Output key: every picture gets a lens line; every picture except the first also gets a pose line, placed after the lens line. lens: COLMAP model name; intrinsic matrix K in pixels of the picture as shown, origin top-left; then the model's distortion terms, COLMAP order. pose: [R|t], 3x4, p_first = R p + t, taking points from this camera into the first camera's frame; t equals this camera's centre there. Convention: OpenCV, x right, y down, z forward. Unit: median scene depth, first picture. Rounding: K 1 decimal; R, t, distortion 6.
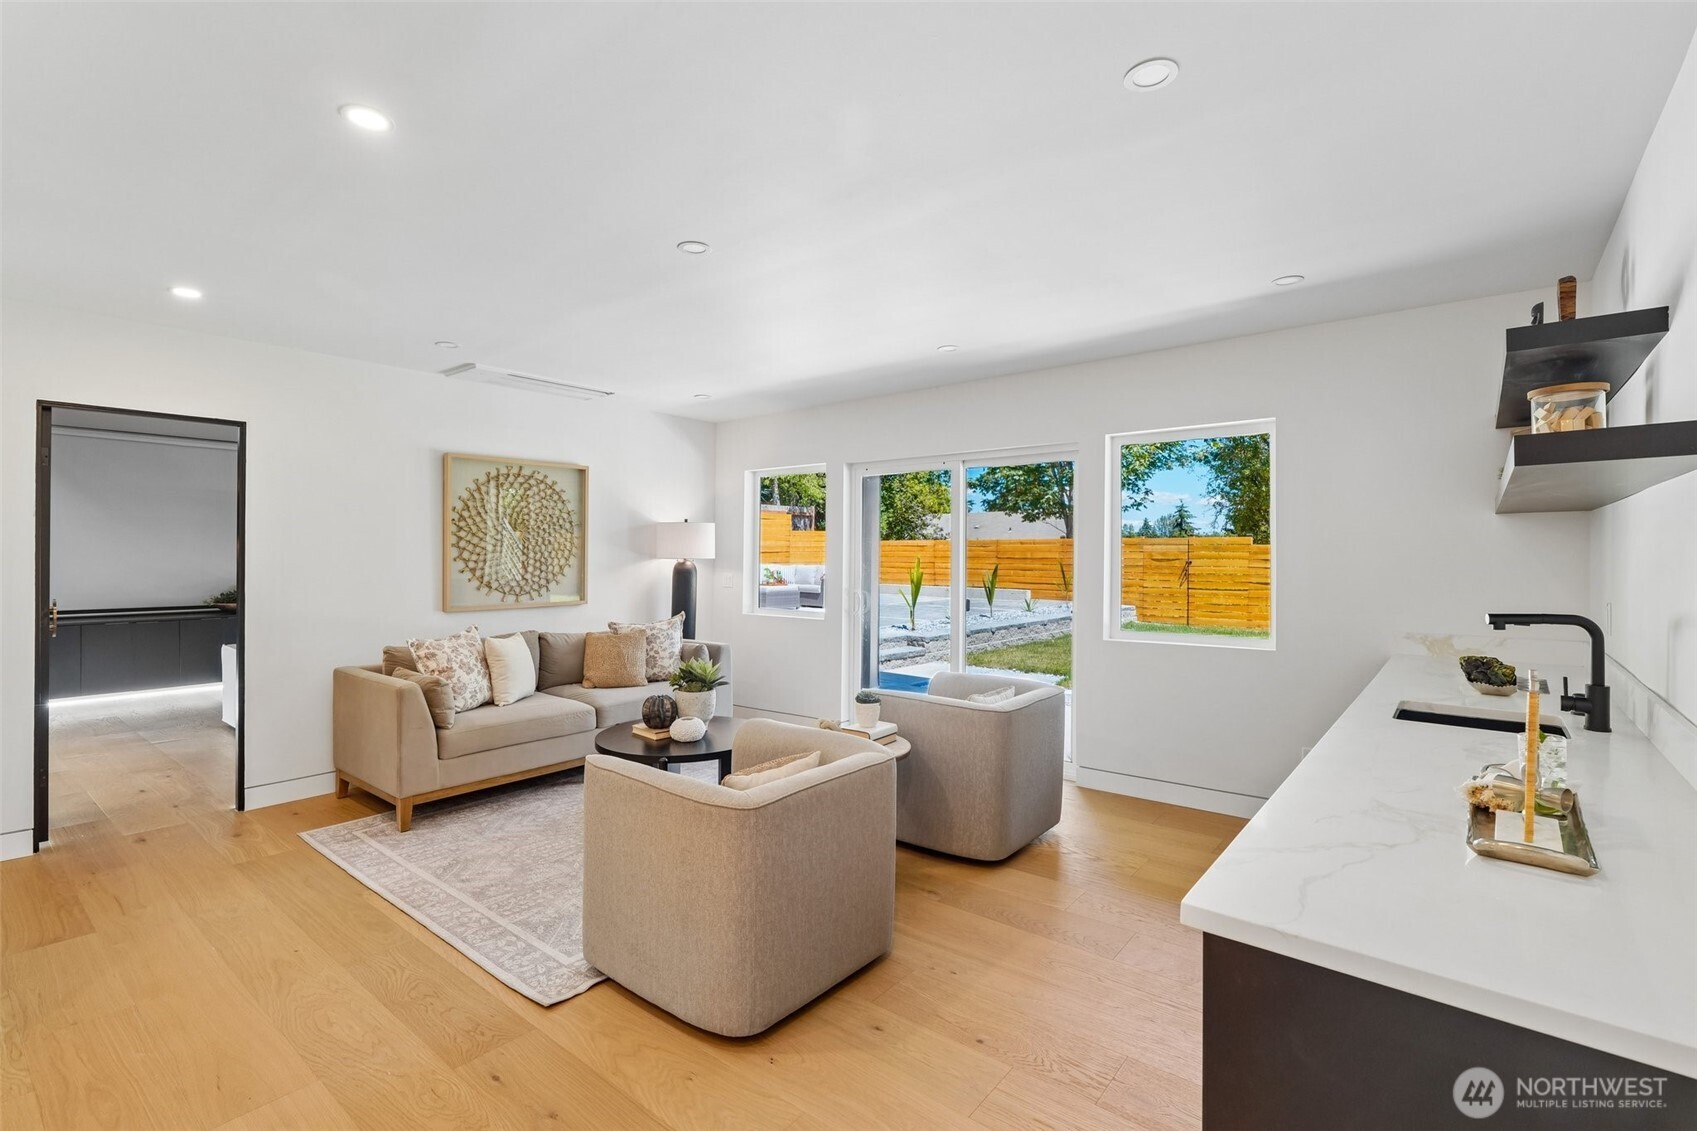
lens RADIAL K [[767.3, 0, 845.0], [0, 767.3, 556.4], [0, 0, 1]] dist [-0.004336, 0.000426]
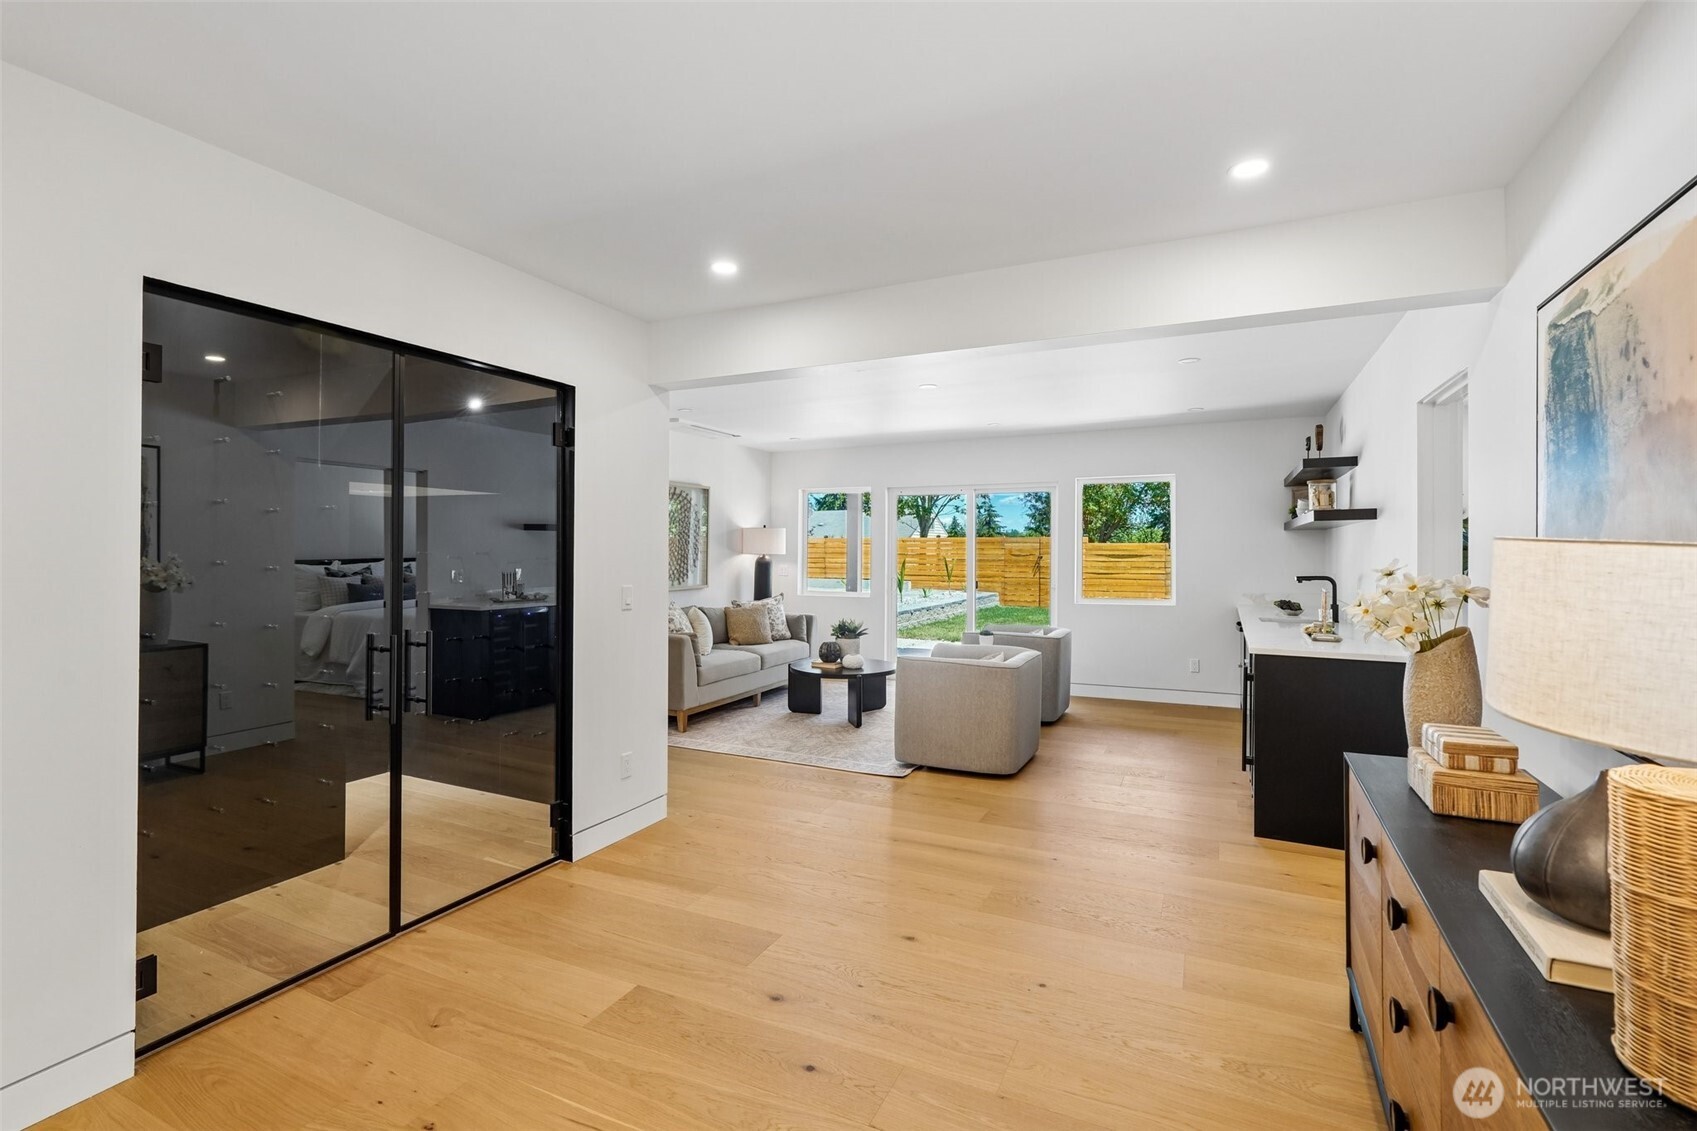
lens RADIAL K [[767.3, 0, 847.9], [0, 767.3, 549.8], [0, 0, 1]] dist [-0.004336, 0.000426]
pose [[0.971903, 0.000404, 0.235382, -0.475266], [0.000329, 0.999995, -0.003071, -0.000858], [-0.235382, 0.003062, 0.971898, -0.437981]]
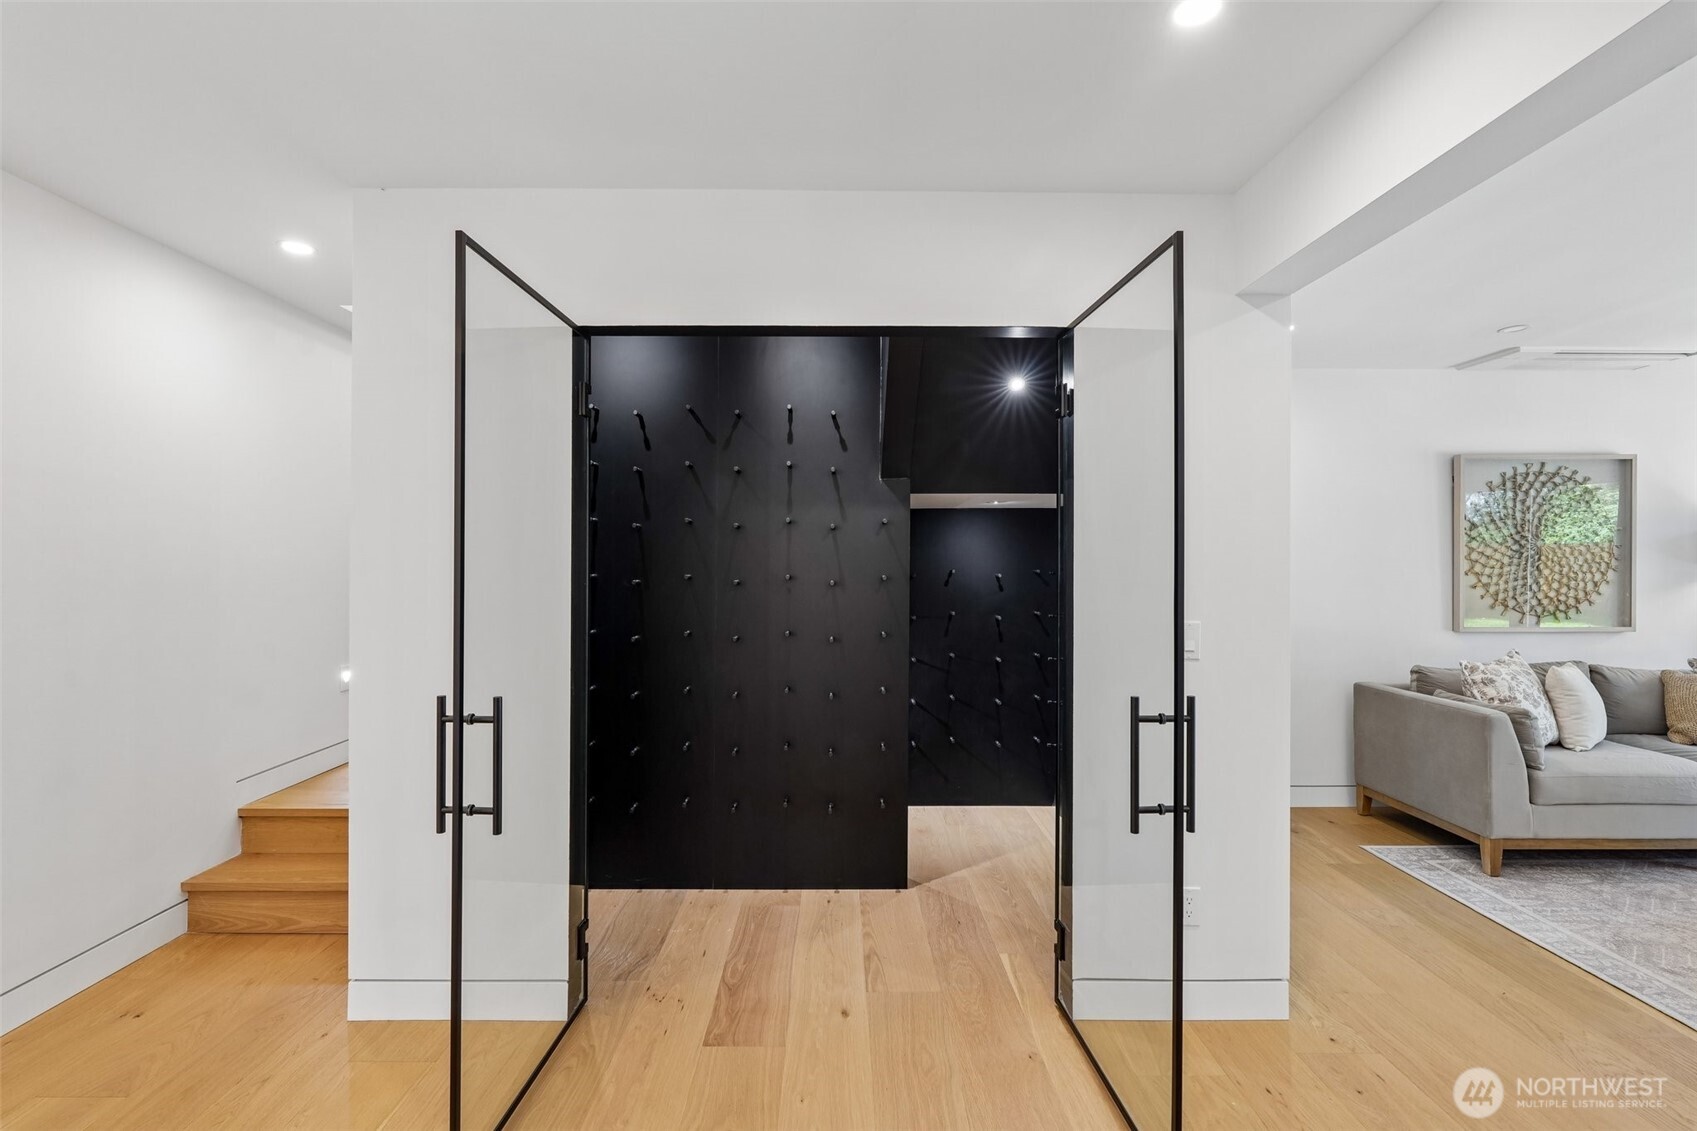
lens RADIAL K [[767.3, 0, 847.0], [0, 767.3, 558.2], [0, 0, 1]] dist [-0.004336, 0.000426]
pose [[0.633091, -0.007228, -0.774043, -0.275815], [-0.003206, 0.999923, -0.011960, -0.000553], [0.774070, 0.010053, 0.633020, -0.122521]]
